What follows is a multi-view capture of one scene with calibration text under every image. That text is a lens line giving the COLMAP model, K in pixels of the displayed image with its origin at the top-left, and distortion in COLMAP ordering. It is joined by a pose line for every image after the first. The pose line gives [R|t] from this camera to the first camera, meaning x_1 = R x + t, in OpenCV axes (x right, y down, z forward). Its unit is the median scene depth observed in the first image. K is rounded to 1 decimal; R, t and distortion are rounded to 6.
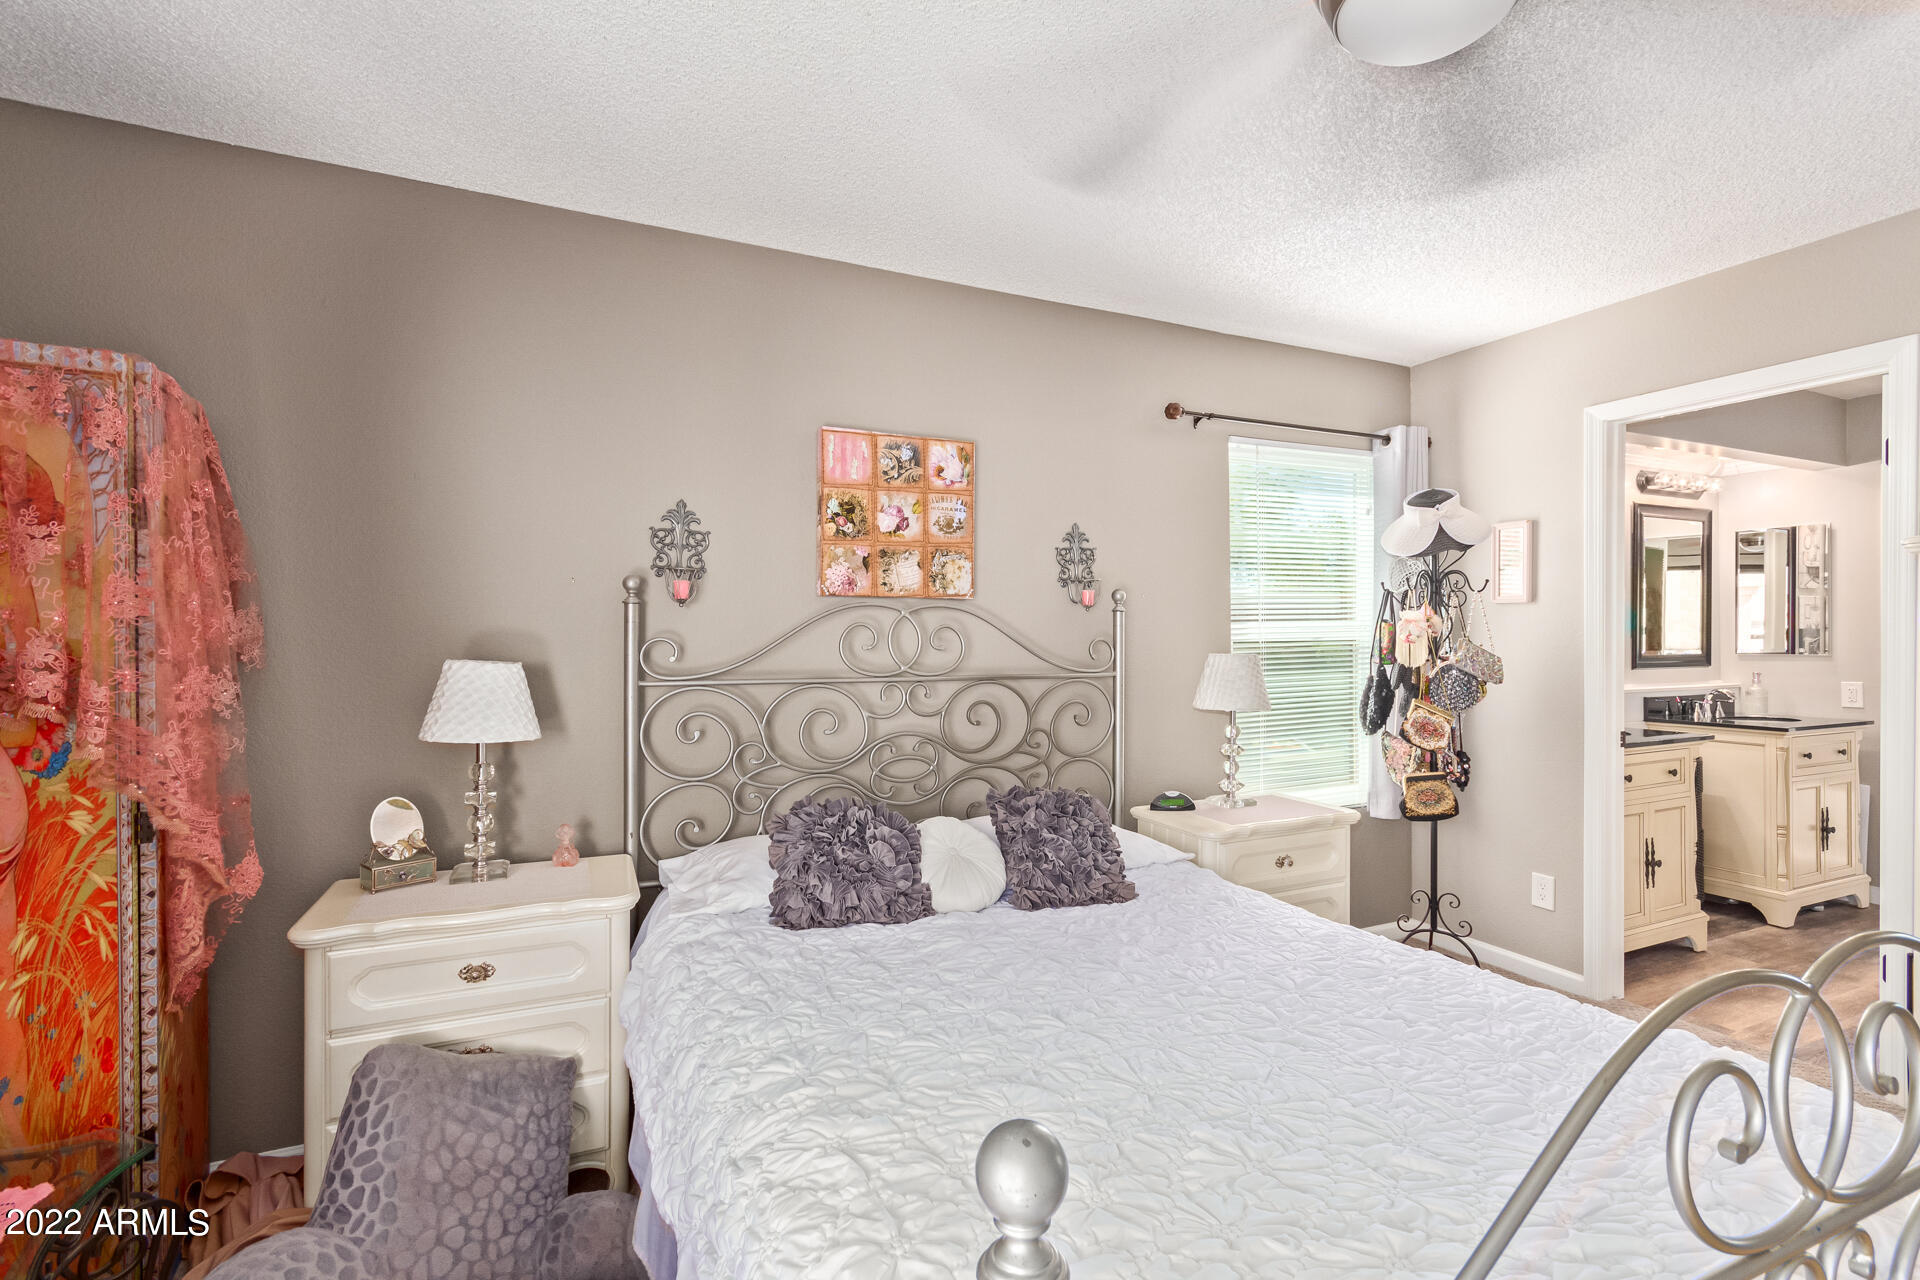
lens RADIAL K [[880.2, 0, 974.3], [0, 880.2, 641.5], [0, 0, 1]] dist [0.002264, 0.001280]
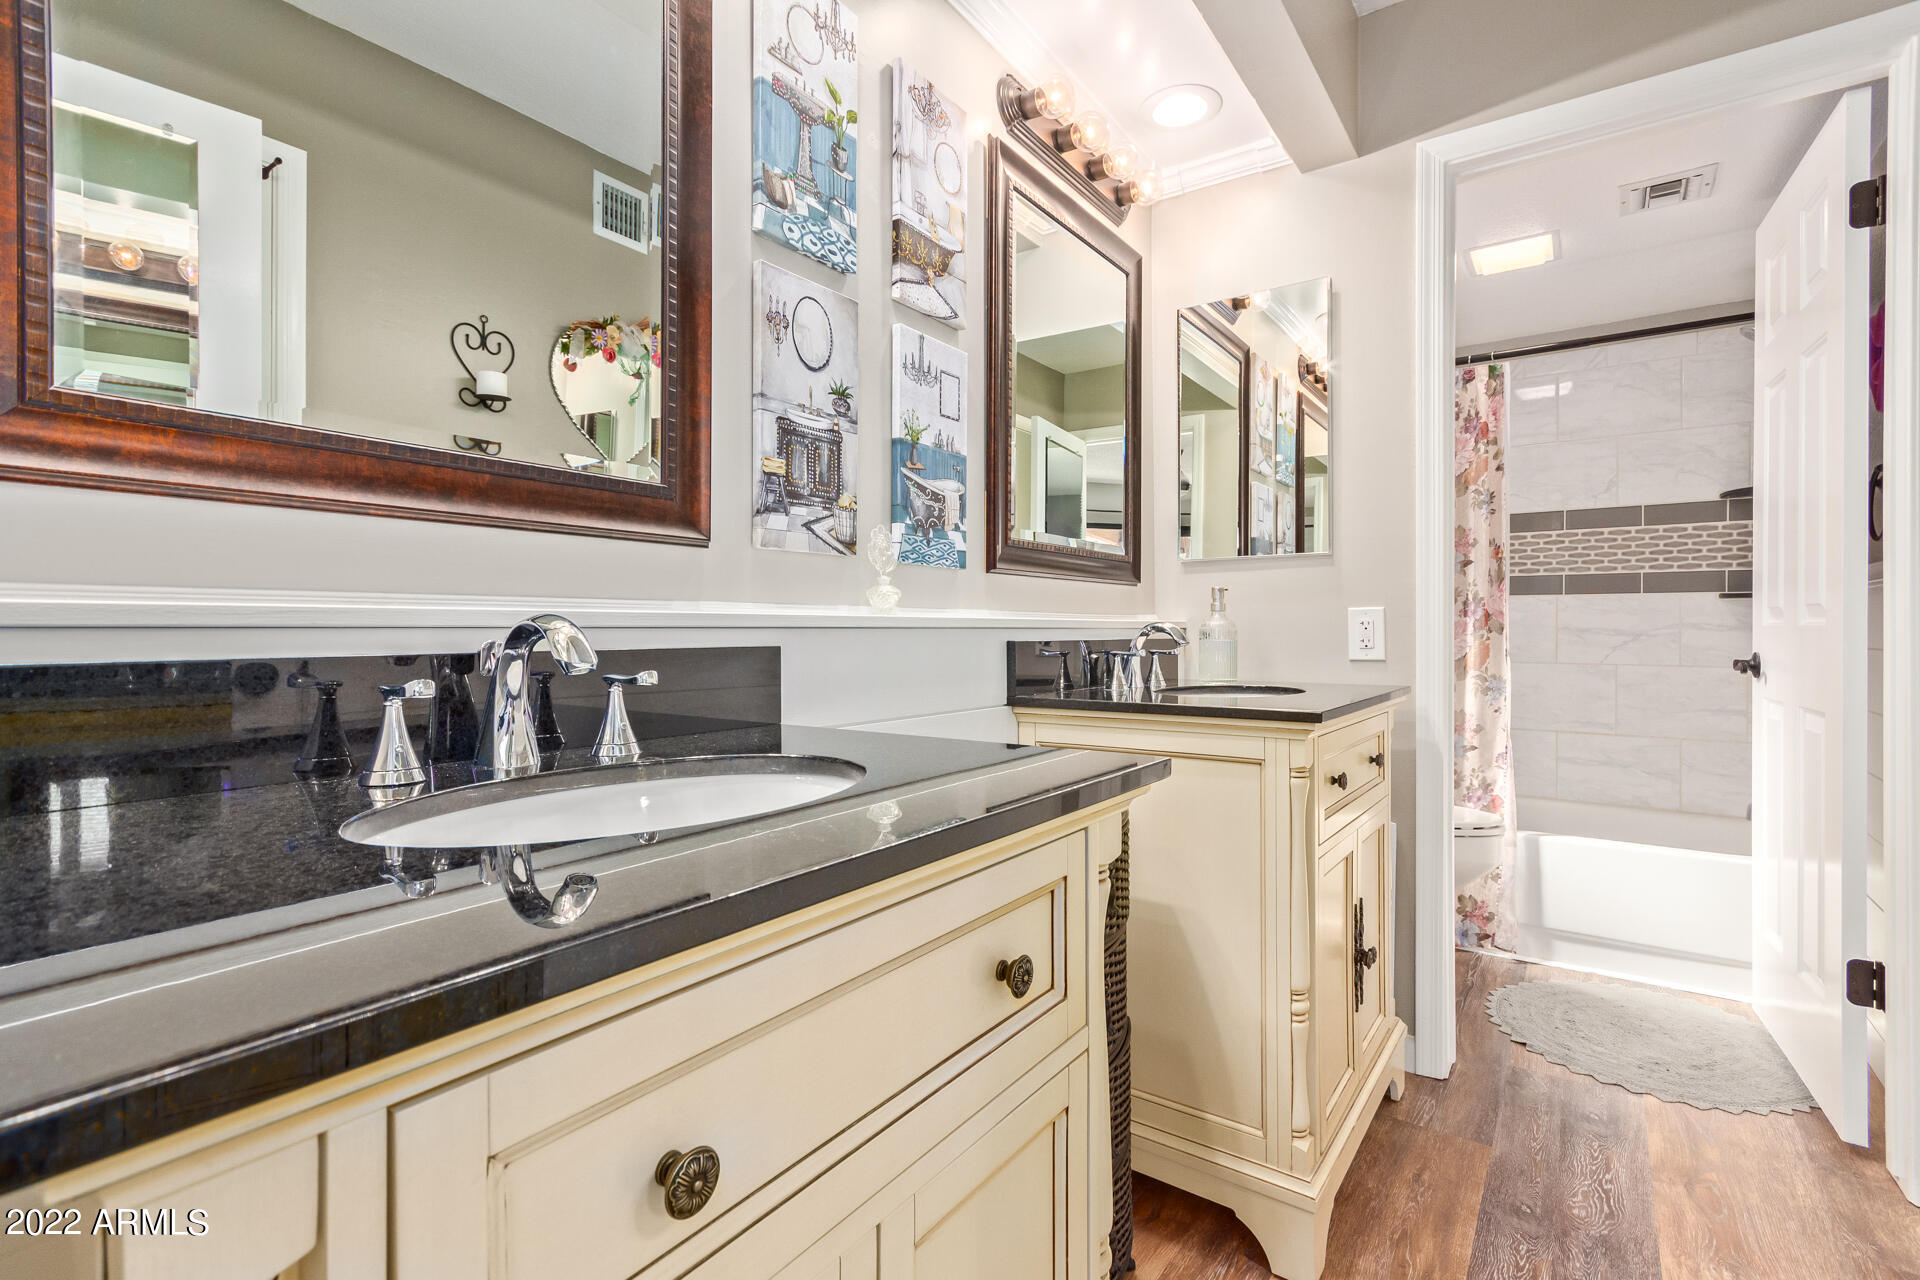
lens RADIAL K [[880.2, 0, 974.3], [0, 880.2, 641.5], [0, 0, 1]] dist [0.002264, 0.001280]
pose [[0.862362, -0.000008, 0.506292, 0.550220], [-0.004742, 0.999956, 0.008093, 0.059252], [-0.506270, -0.009380, 0.862324, 0.675250]]
